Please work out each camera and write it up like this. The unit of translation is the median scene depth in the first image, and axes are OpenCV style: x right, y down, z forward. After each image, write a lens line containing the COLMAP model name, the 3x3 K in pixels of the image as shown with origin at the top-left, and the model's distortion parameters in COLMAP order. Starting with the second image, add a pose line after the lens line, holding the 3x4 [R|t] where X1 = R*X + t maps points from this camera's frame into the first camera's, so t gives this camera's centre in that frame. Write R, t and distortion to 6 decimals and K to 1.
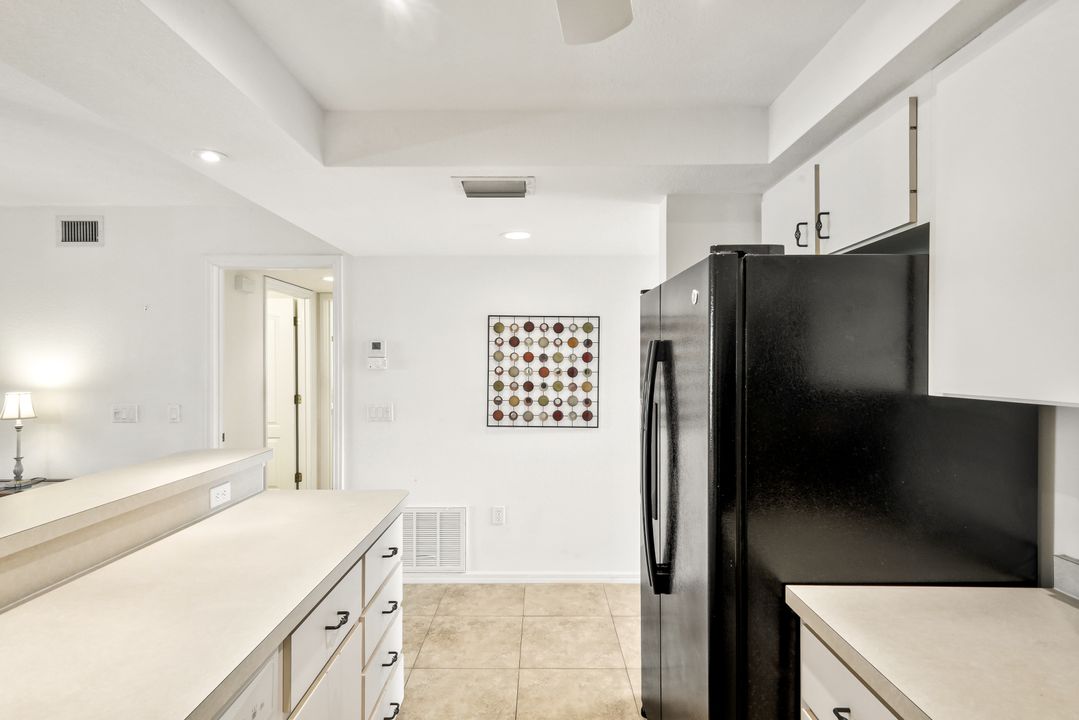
lens RADIAL K [[515.7, 0, 539.5], [0, 515.7, 360.0], [0, 0, 1]] dist [0.003271, 0.000498]
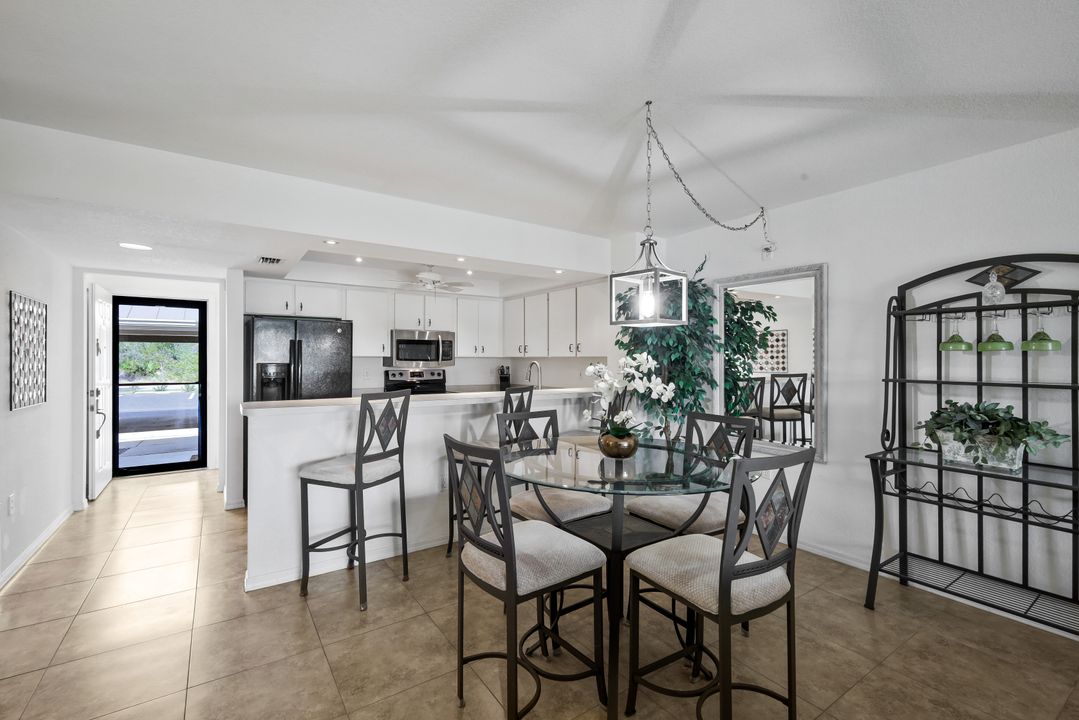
lens RADIAL K [[469.3, 0, 539.5], [0, 469.3, 360.0], [0, 0, 1]] dist [0.004075, 0.000795]
pose [[-0.563508, -0.003154, 0.826104, -1.329872], [-0.005039, 0.999987, 0.000381, 0.032978], [-0.826095, -0.003948, -0.563517, 0.693231]]
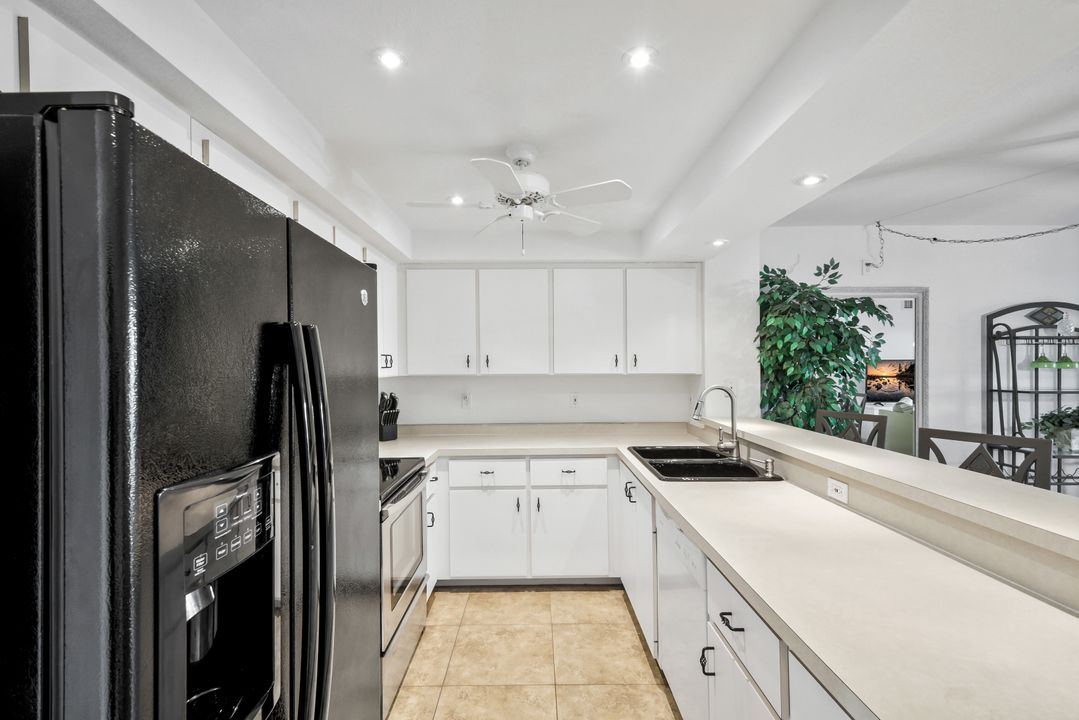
lens RADIAL K [[487.3, 0, 538.5], [0, 487.3, 364.0], [0, 0, 1]] dist [0.003075, 0.000182]
pose [[-0.999981, 0.005584, -0.002571, -0.008423], [0.005588, 0.999983, -0.001633, 0.002535], [0.002562, -0.001647, -0.999995, 0.773248]]
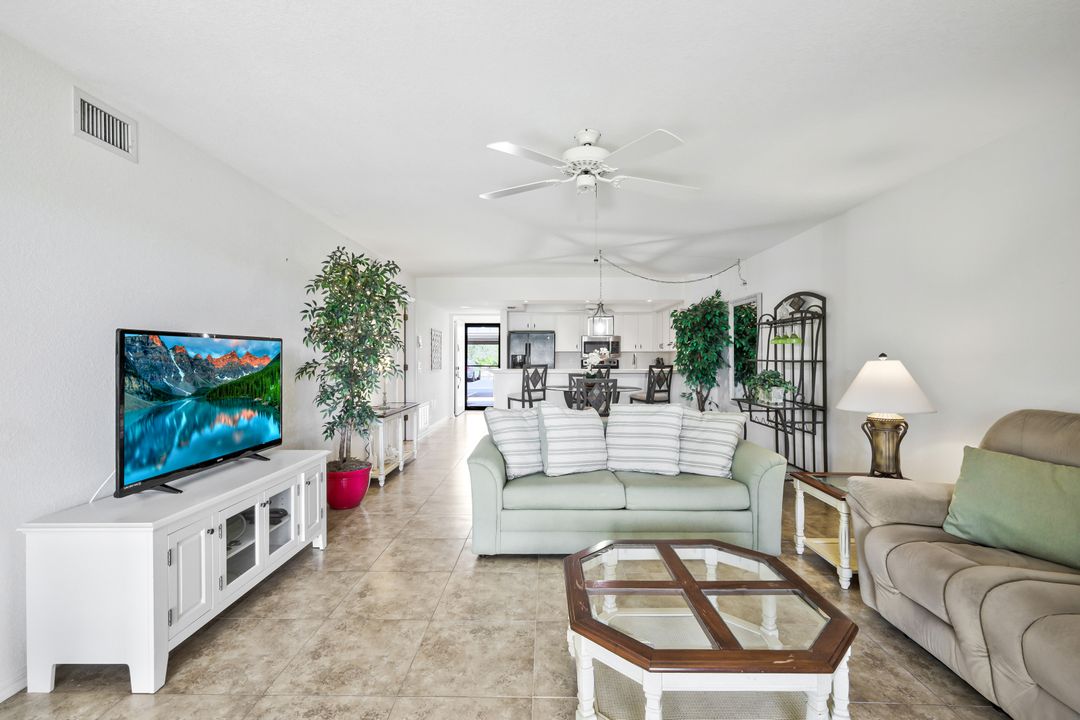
lens RADIAL K [[469.8, 0, 540.0], [0, 469.8, 360.0], [0, 0, 1]] dist [0.004075, 0.000795]
pose [[0.018012, -0.007132, 0.999812, -2.482854], [-0.004875, 0.999962, 0.007221, 0.055260], [-0.999826, -0.005004, 0.017976, 0.404358]]
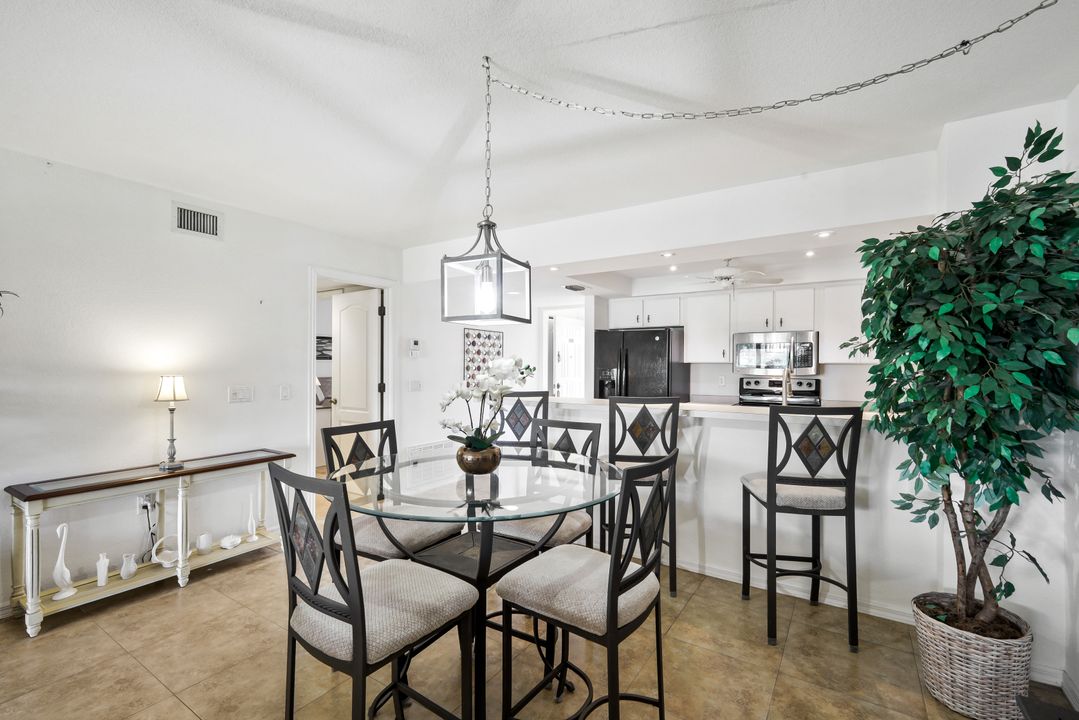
lens RADIAL K [[475.5, 0, 536.7], [0, 475.5, 357.8], [0, 0, 1]] dist [0.006405, 0.000042]
pose [[0.555567, 0.014639, 0.831343, -1.309520], [-0.008402, 0.999893, -0.011992, 0.032506], [-0.831429, -0.000323, 0.555630, -0.107528]]
